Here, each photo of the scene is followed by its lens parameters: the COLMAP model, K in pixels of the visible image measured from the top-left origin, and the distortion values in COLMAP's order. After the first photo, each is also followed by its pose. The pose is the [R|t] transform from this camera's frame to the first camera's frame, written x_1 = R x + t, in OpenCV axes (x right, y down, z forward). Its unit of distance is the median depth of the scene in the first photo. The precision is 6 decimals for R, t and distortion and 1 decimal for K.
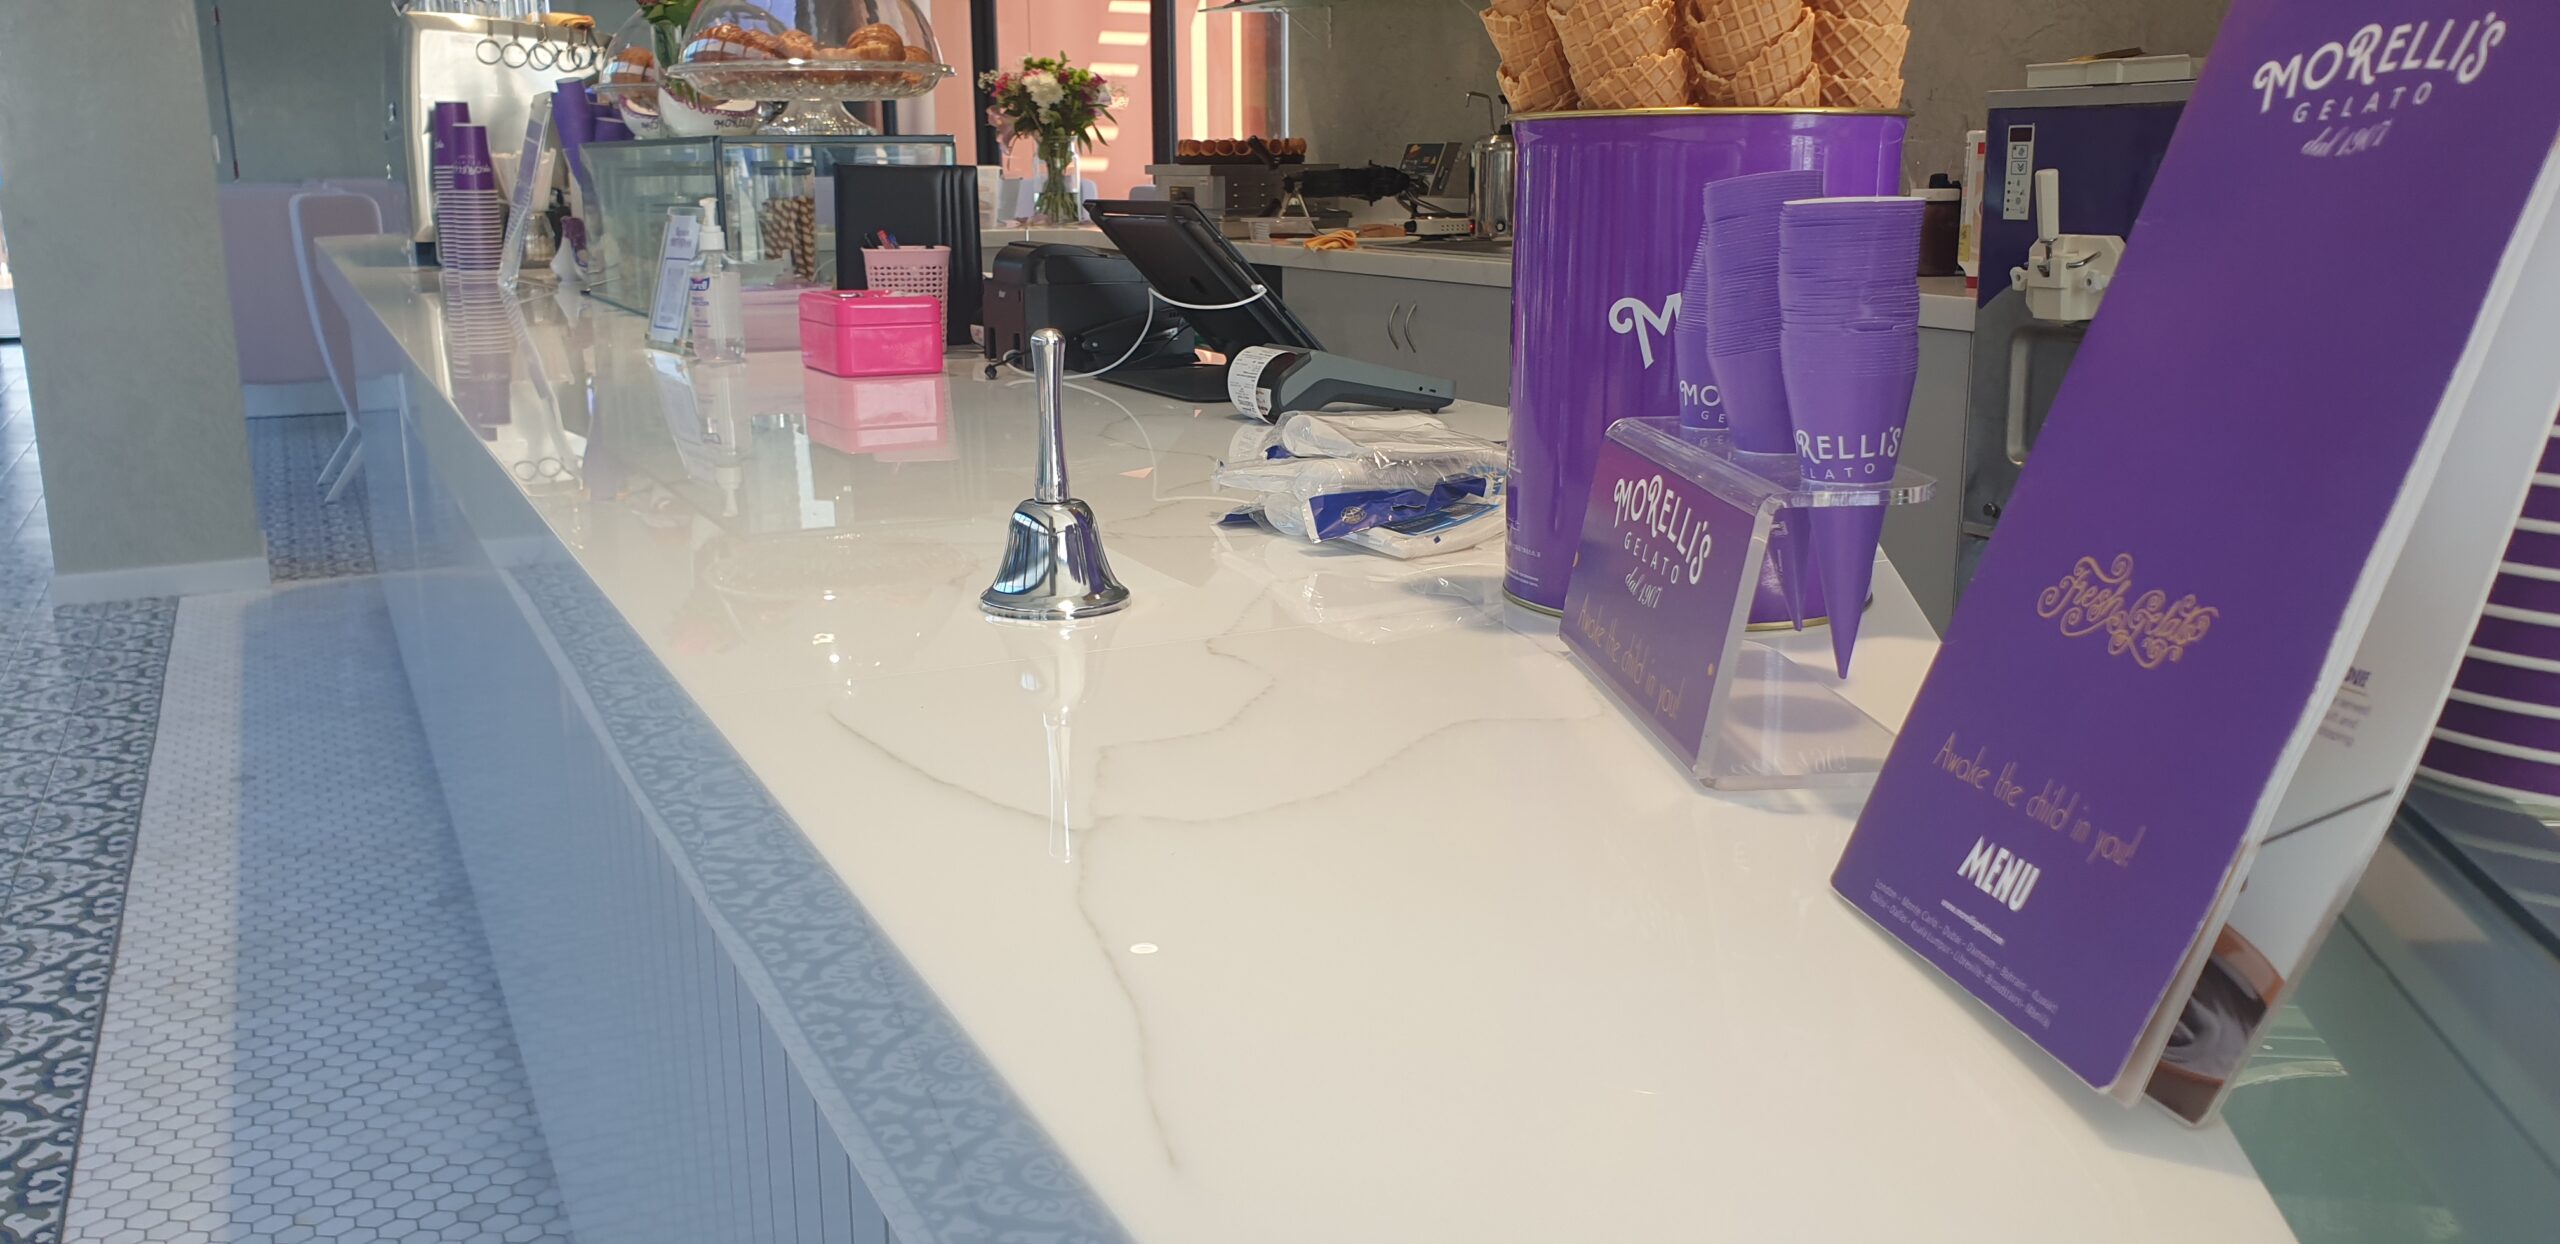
lens RADIAL K [[1937.2, 0, 1280.0], [0, 1937.2, 622.0], [0, 0, 1]] dist [0.134891, -0.201242]
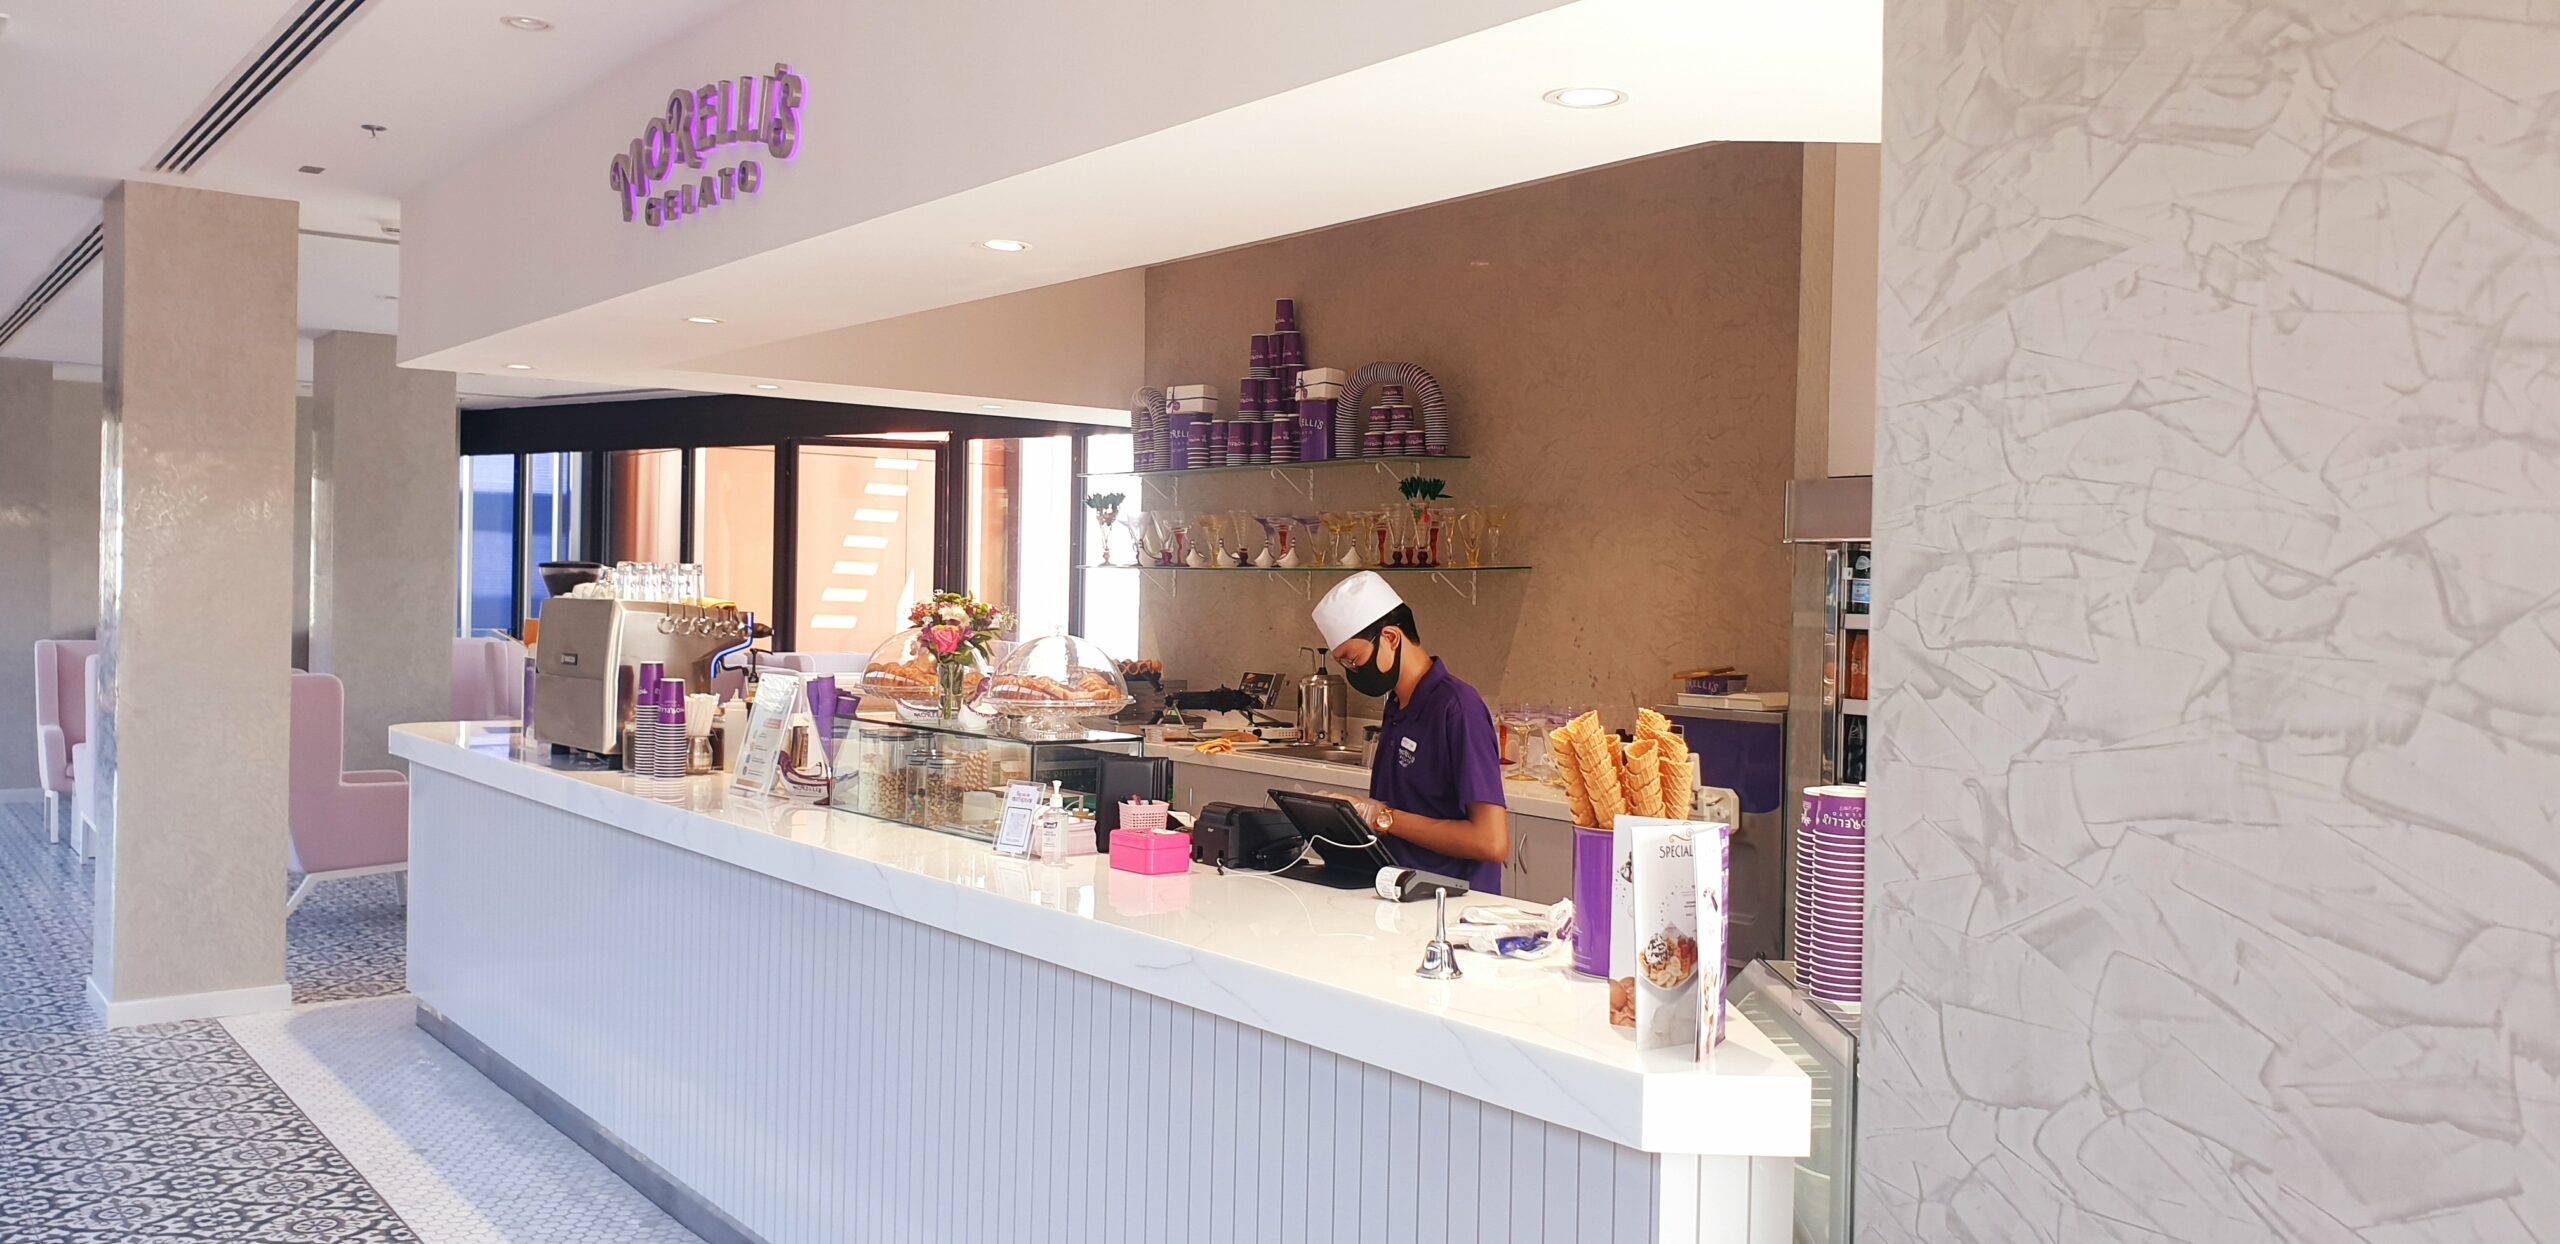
lens RADIAL K [[1937.2, 0, 1280.0], [0, 1937.2, 622.0], [0, 0, 1]] dist [0.134891, -0.201242]
pose [[0.982698, 0.023014, 0.183780, -0.292514], [0.016246, 0.977715, -0.209309, 0.026617], [-0.184501, 0.208673, 0.960424, -0.637008]]
